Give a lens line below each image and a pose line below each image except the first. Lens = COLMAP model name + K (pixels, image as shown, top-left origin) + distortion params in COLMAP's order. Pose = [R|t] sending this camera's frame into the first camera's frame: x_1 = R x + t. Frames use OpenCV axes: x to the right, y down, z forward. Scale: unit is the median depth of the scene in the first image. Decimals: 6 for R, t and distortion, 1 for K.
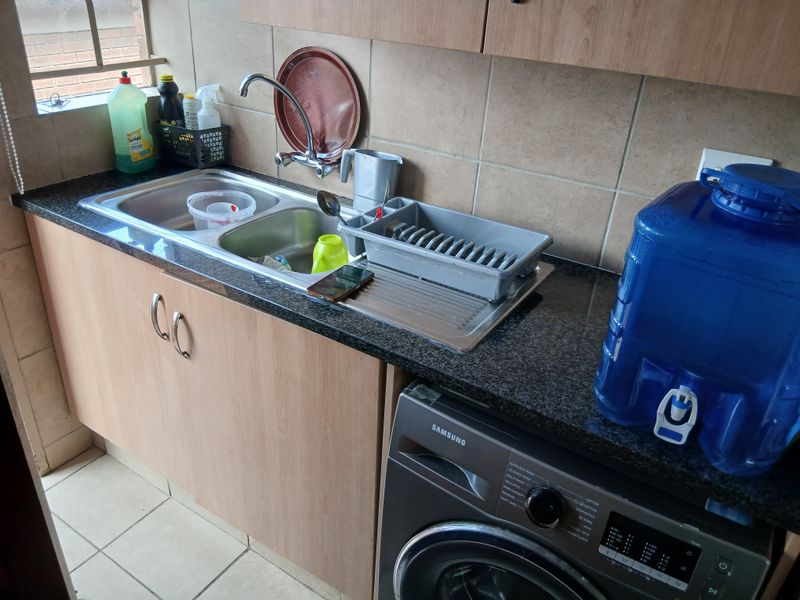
lens RADIAL K [[612.1, 0, 400.0], [0, 612.1, 300.0], [0, 0, 1]] dist [0.070028, -0.160472]
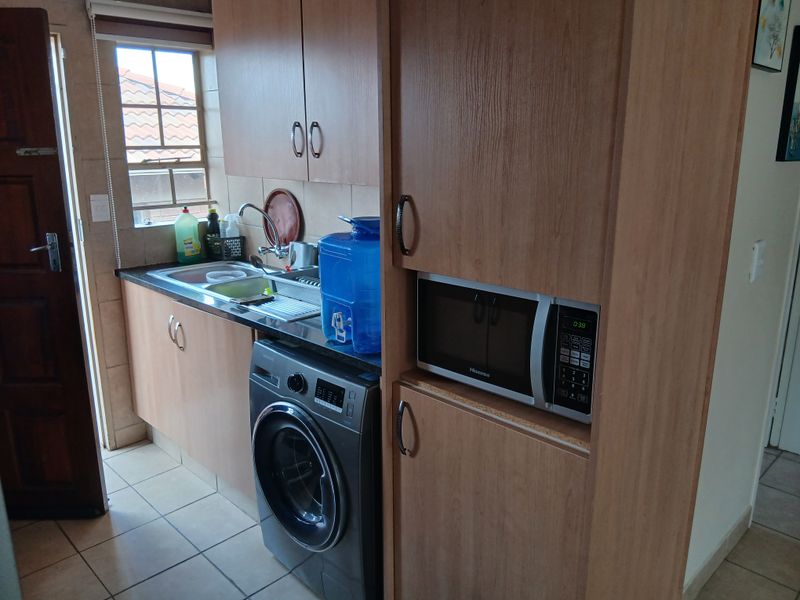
lens RADIAL K [[615.4, 0, 400.0], [0, 615.4, 288.6], [0, 0, 1]] dist [0.110994, -0.168657]
pose [[0.974788, -0.013001, -0.222756, 0.561988], [-0.045997, 0.965152, -0.257616, 0.298500], [0.218343, 0.261367, 0.940220, -0.508914]]
